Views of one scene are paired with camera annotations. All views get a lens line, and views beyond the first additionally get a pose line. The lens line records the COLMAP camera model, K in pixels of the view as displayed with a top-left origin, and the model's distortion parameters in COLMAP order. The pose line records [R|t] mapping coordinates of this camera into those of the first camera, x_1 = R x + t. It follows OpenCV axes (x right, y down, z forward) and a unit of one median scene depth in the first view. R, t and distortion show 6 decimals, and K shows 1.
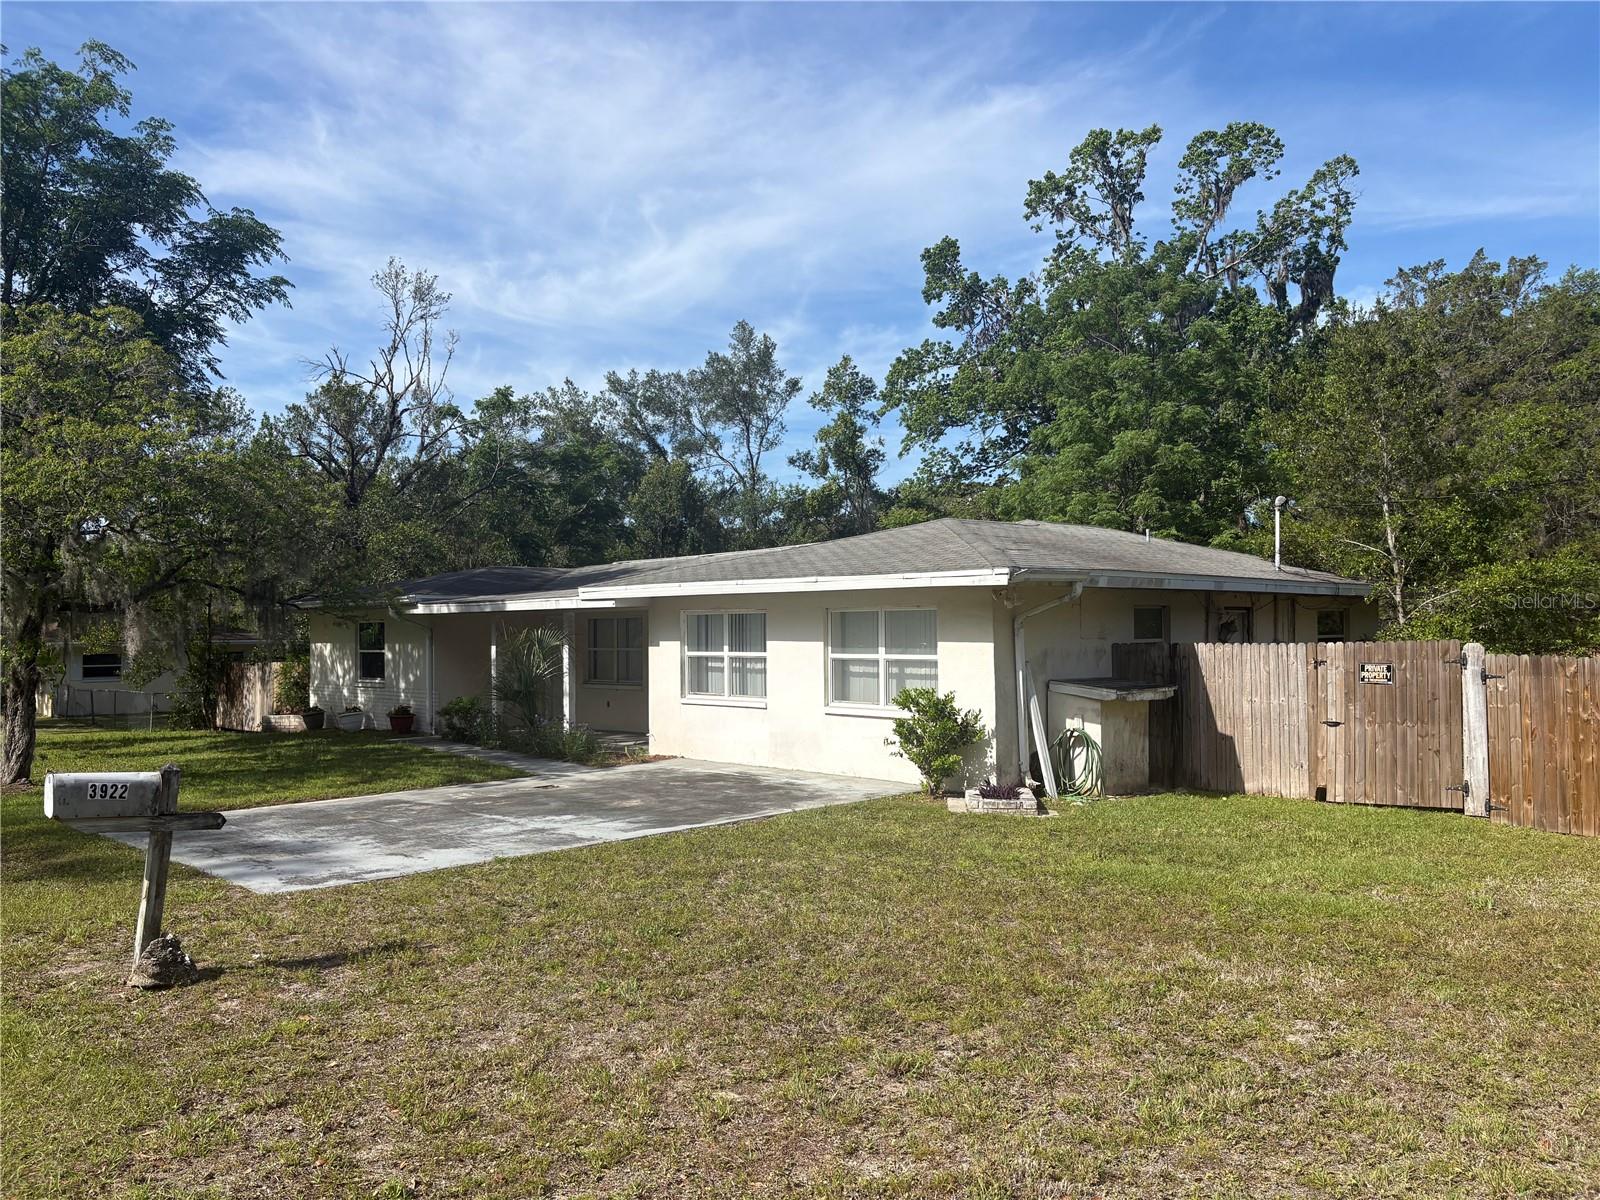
lens RADIAL K [[1209.4, 0, 778.9], [0, 1209.4, 631.5], [0, 0, 1]] dist [0.052192, -0.054070]
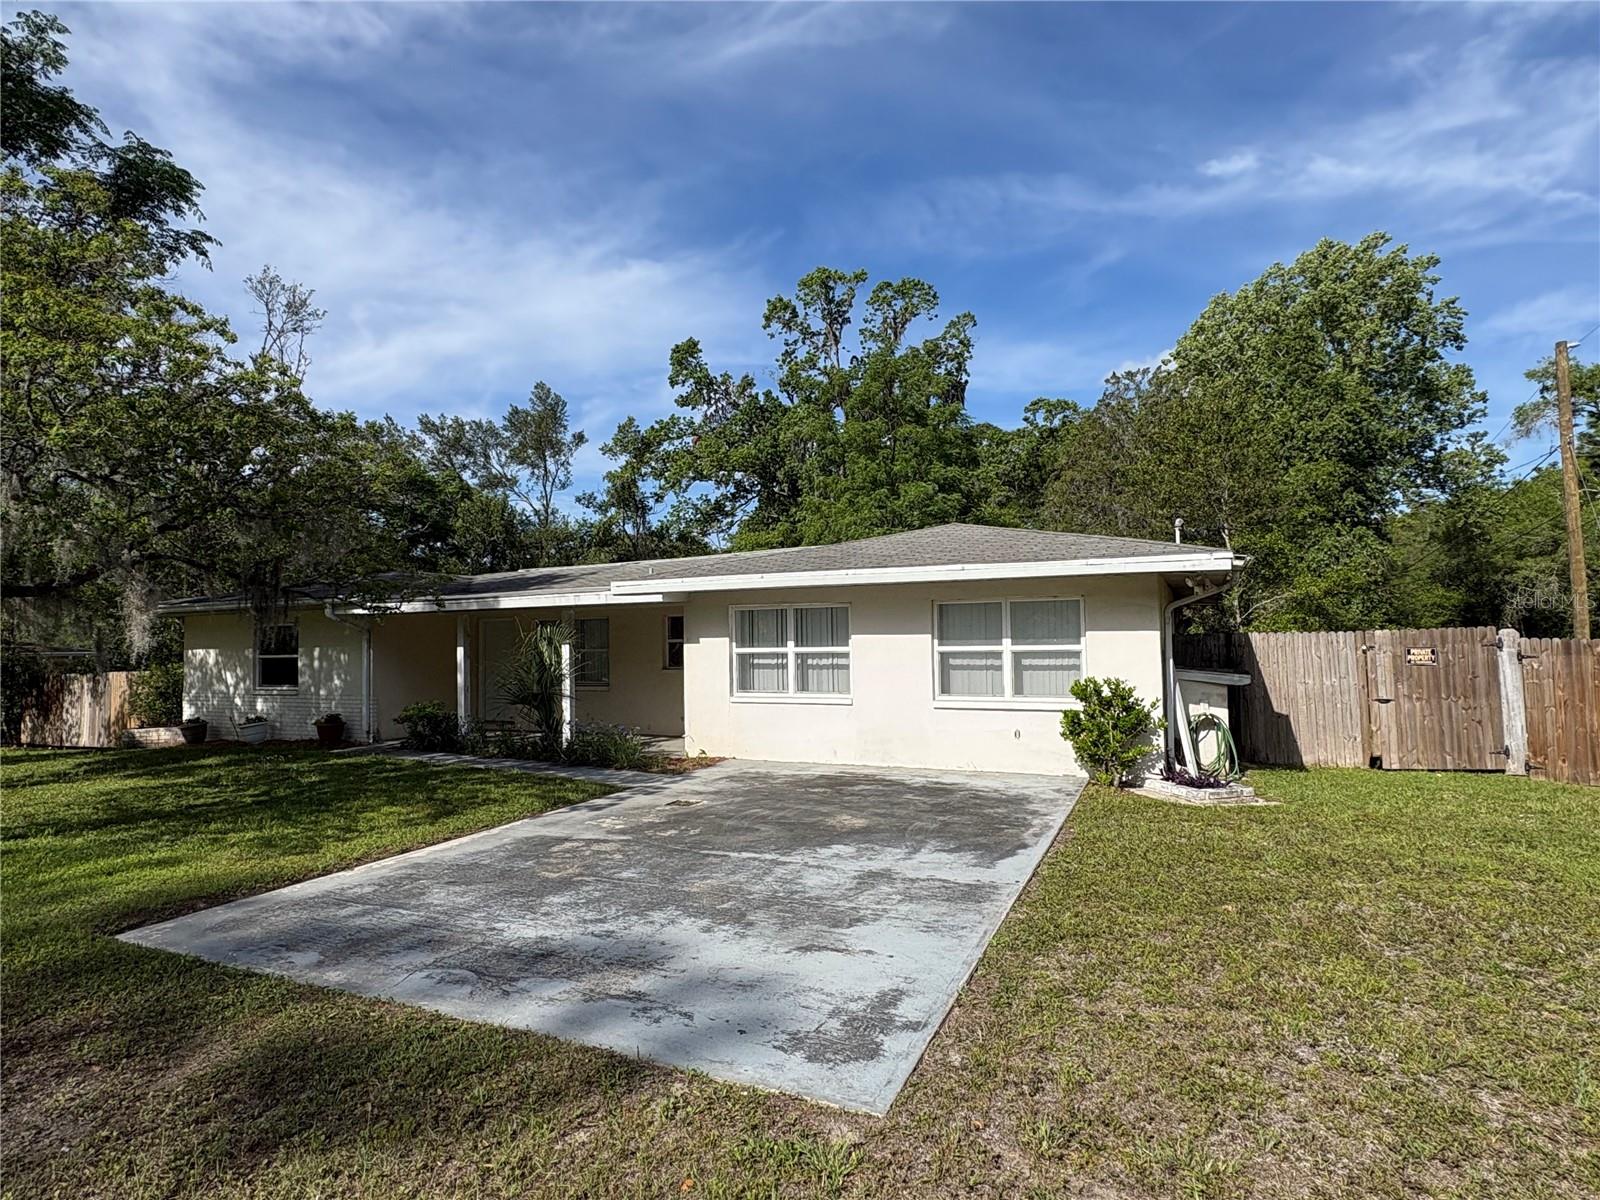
lens RADIAL K [[872.1, 0, 789.9], [0, 872.1, 620.3], [0, 0, 1]] dist [0.003528, -0.002104]
pose [[0.937200, 0.002531, 0.348783, -0.105736], [0.007717, 0.999578, -0.027991, 0.005314], [-0.348707, 0.028925, 0.936785, 0.123435]]
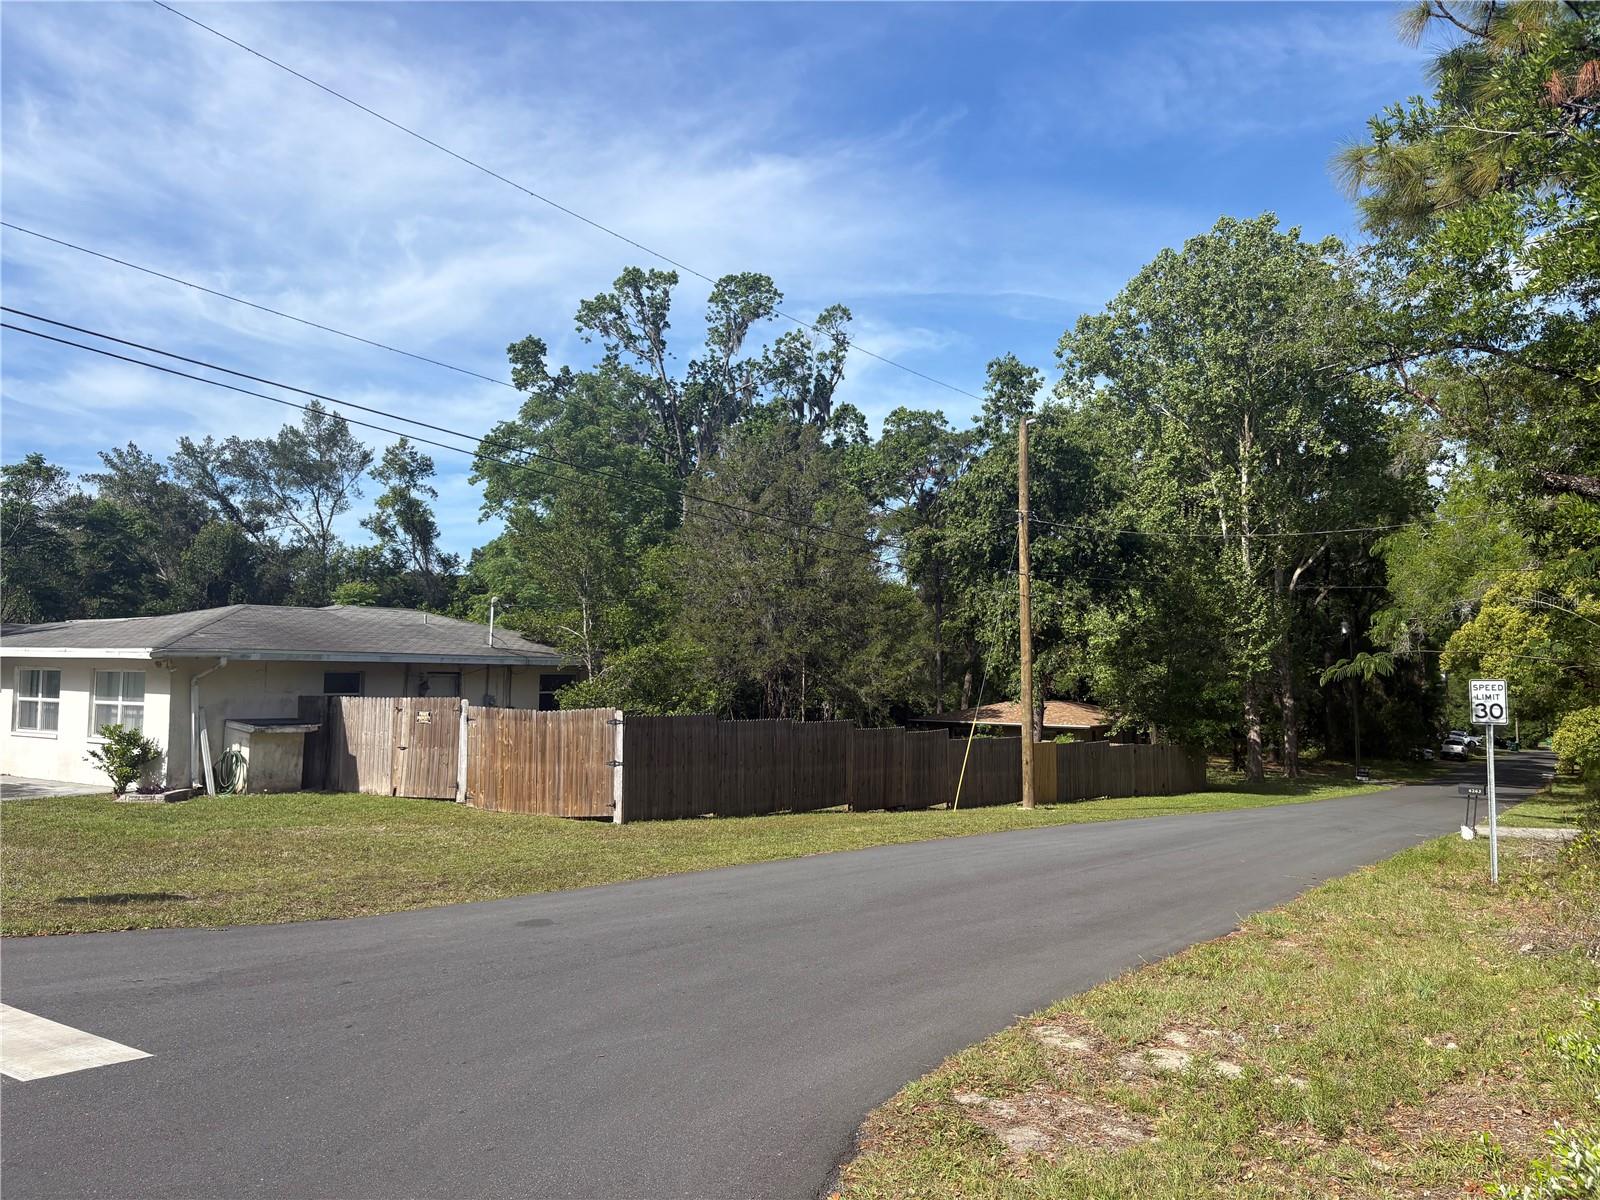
lens RADIAL K [[1209.4, 0, 815.7], [0, 1209.4, 596.2], [0, 0, 1]] dist [0.052192, -0.054070]
pose [[0.973881, 0.033527, 0.224570, 0.181019], [-0.019012, 0.997606, -0.066486, -0.007973], [-0.226261, 0.060480, 0.972187, -0.202423]]
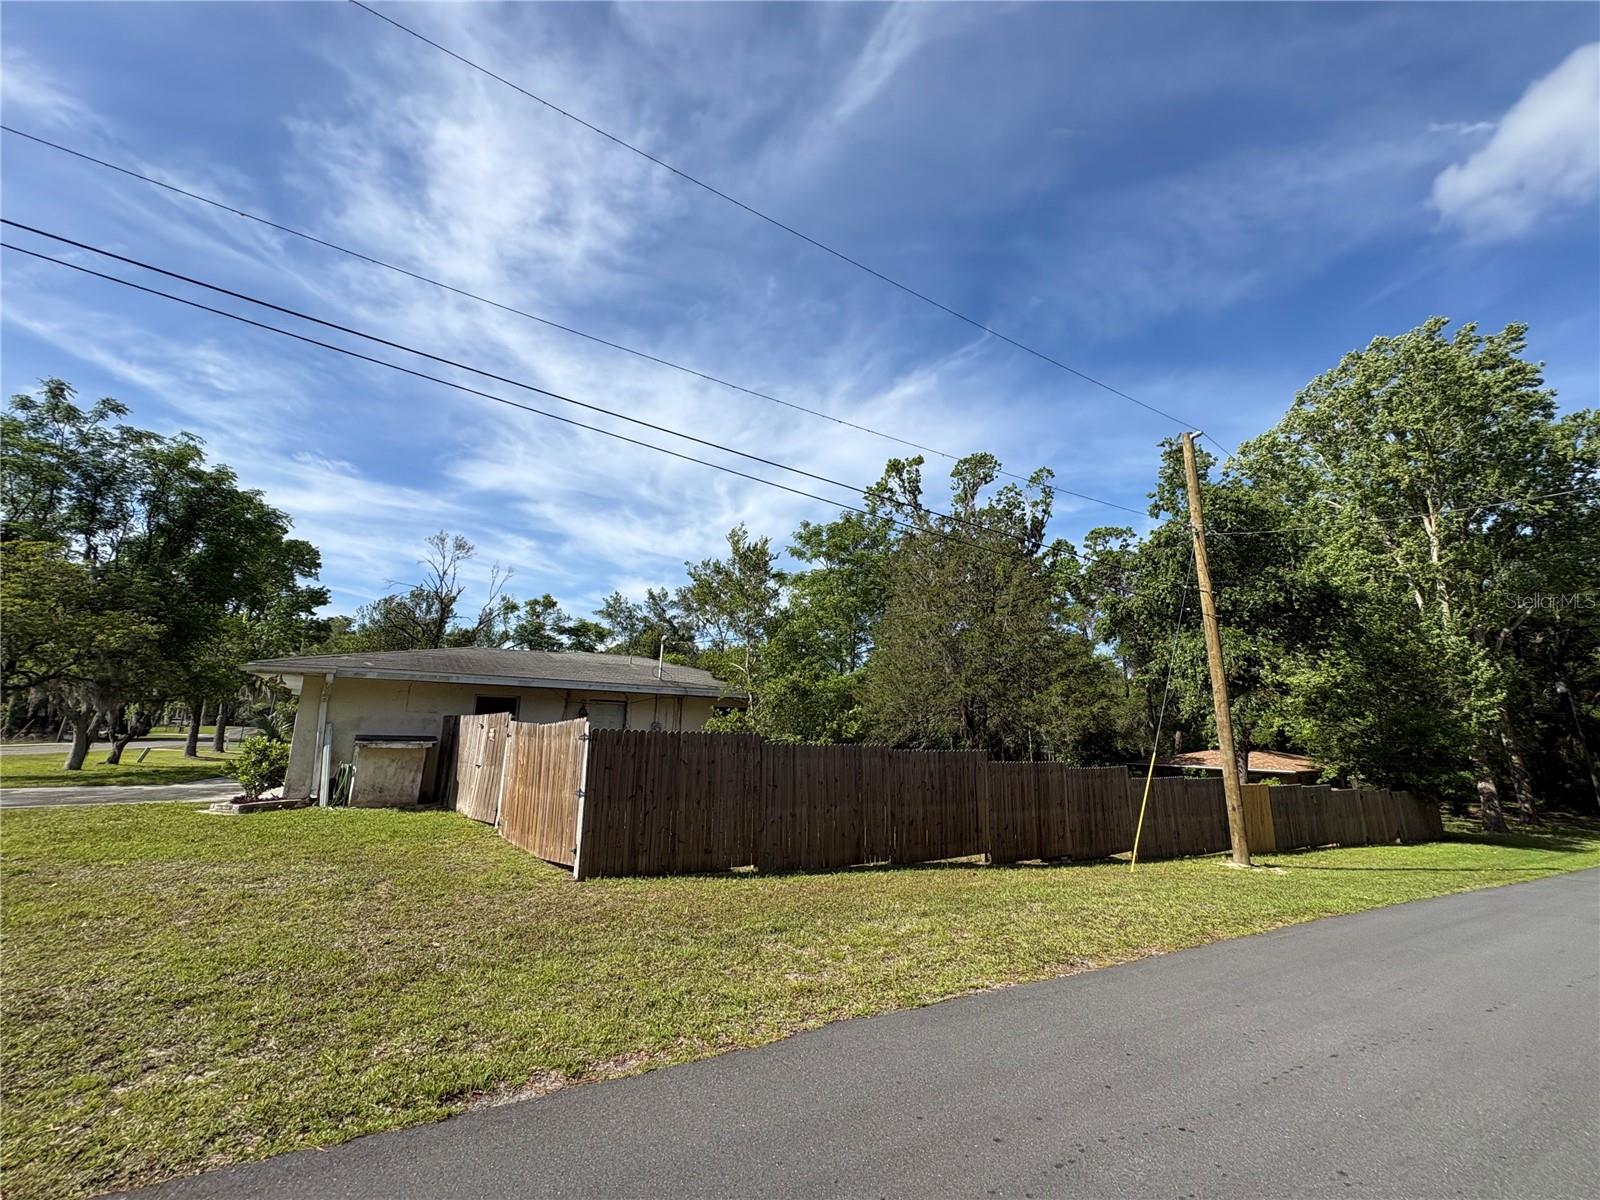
lens RADIAL K [[636.5, 0, 802.9], [0, 636.5, 605.7], [0, 0, 1]] dist [0.003685, -0.001527]
pose [[0.983738, -0.009548, -0.179356, 0.298044], [-0.026141, 0.980342, -0.195567, 0.006517], [0.177697, 0.197076, 0.964150, 0.070740]]
